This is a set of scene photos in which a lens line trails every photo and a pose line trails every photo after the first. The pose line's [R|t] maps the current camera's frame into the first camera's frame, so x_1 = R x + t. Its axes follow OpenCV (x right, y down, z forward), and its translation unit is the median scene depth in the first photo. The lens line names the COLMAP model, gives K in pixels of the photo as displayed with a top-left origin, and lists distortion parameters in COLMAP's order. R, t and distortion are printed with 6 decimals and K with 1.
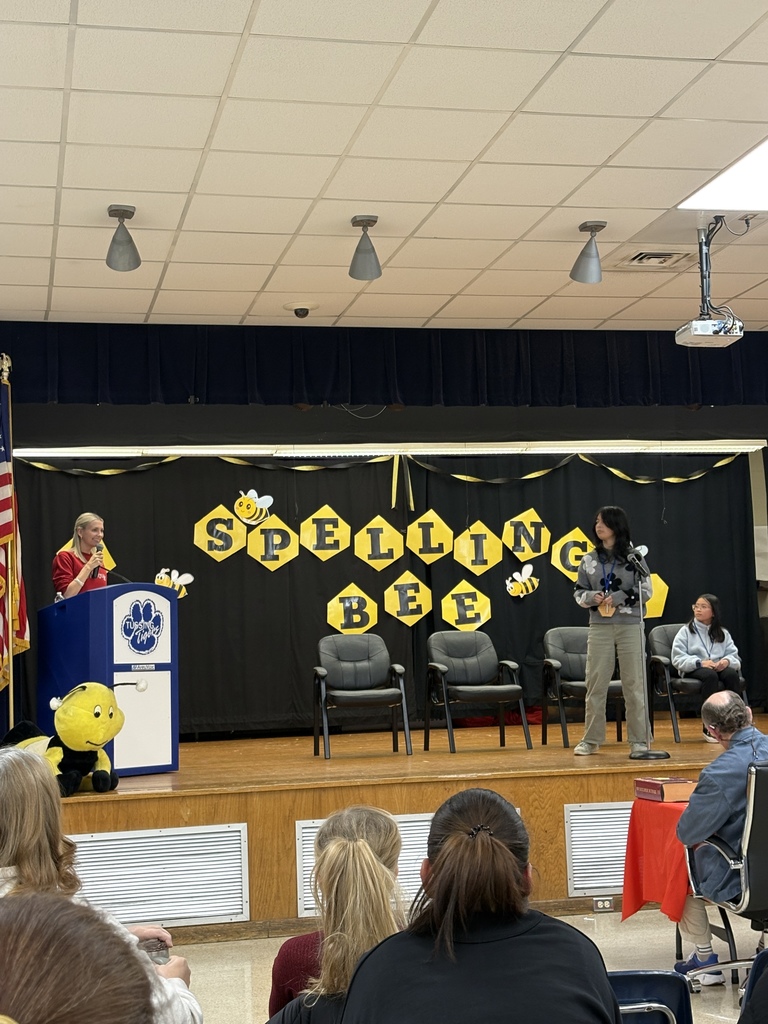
lens RADIAL K [[1572.4, 0, 386.2], [0, 1572.4, 513.1], [0, 0, 1]] dist [0.237192, 0.000000]
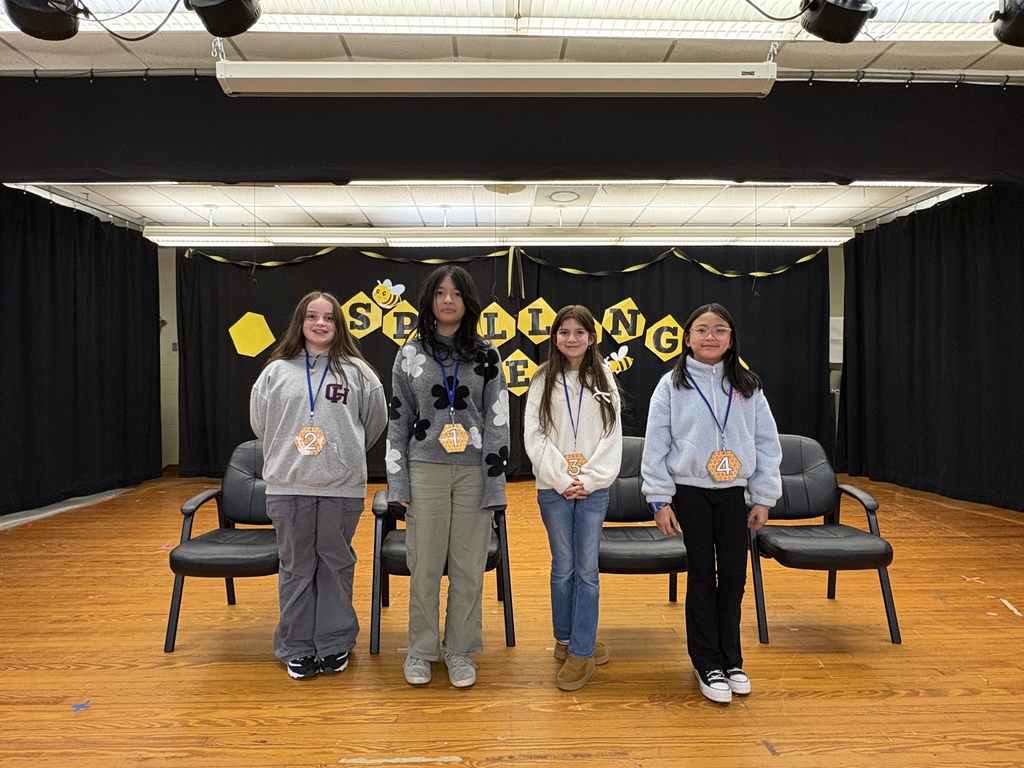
lens RADIAL K [[569.4, 0, 511.5], [0, 569.4, 381.8], [0, 0, 1]] dist [0.004196, -0.000236]
pose [[0.978365, 0.031531, -0.204468, 0.097308], [-0.011388, 0.995027, 0.098952, 0.018552], [0.206572, -0.094483, 0.973859, 0.579105]]
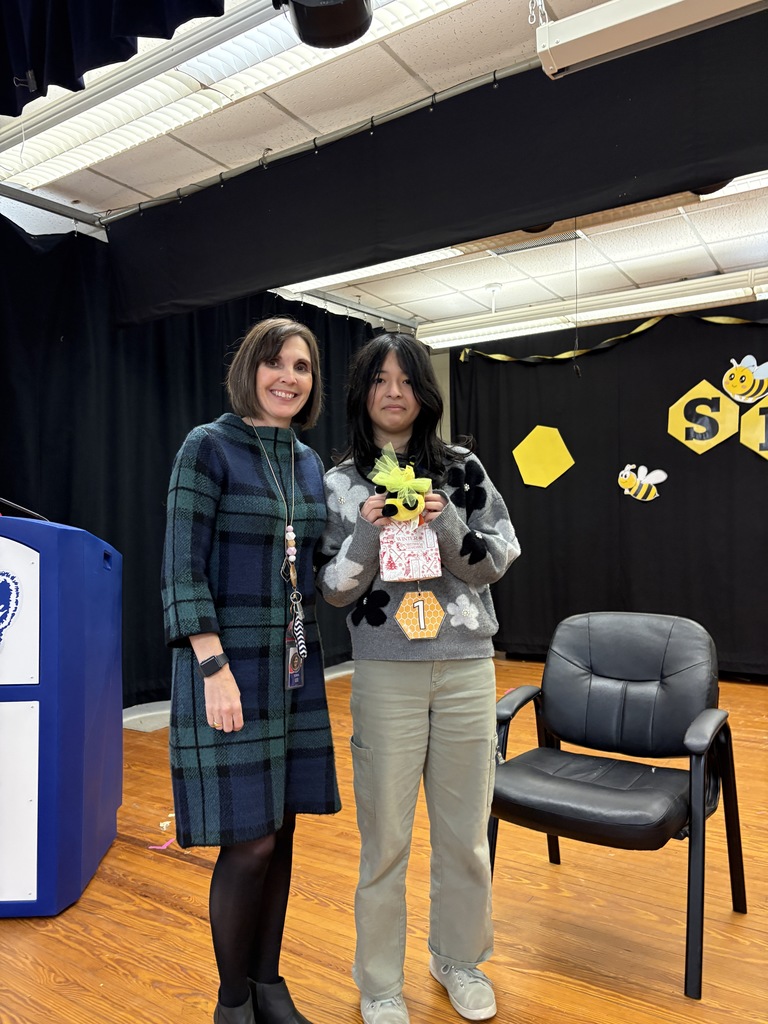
lens RADIAL K [[787.4, 0, 386.2], [0, 787.4, 519.8], [0, 0, 1]] dist [0.020345, -0.007602]
pose [[0.697087, 0.024202, -0.716578, 0.064713], [0.052295, 0.995052, 0.084480, 0.021532], [0.715077, -0.096364, 0.692372, 0.600263]]
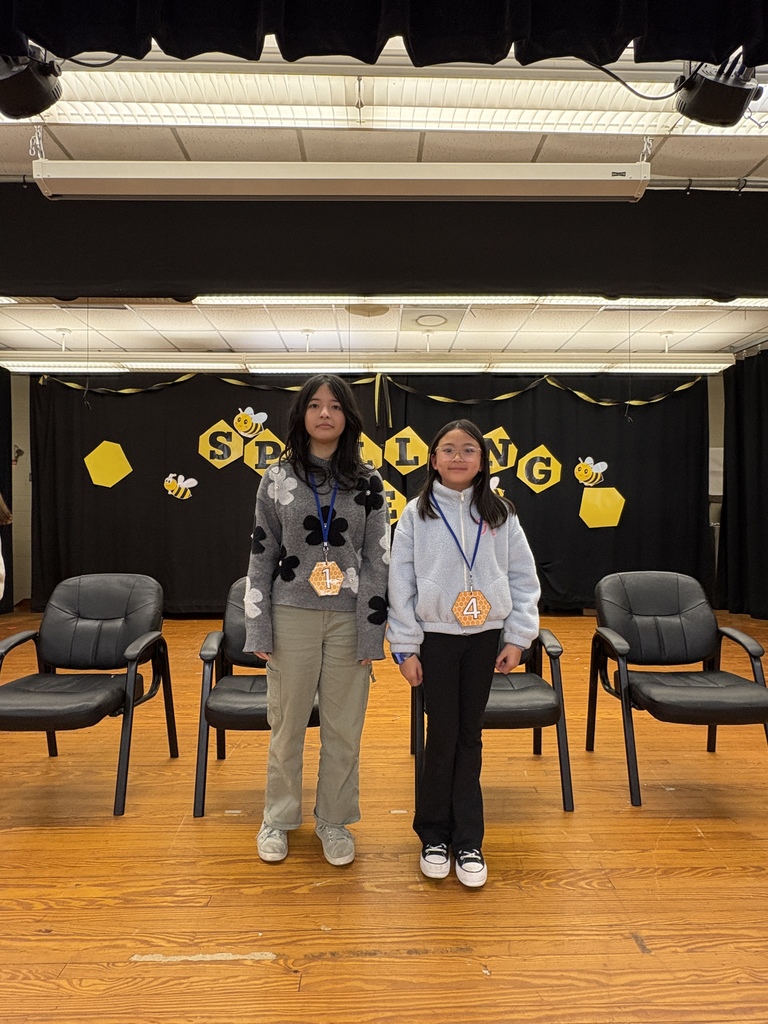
lens RADIAL K [[569.4, 0, 389.2], [0, 569.4, 510.1], [0, 0, 1]] dist [0.004196, -0.000236]
pose [[0.977755, 0.032360, -0.207241, 0.103062], [-0.013624, 0.995739, 0.091204, 0.020607], [0.209309, -0.086351, 0.974029, 0.597180]]
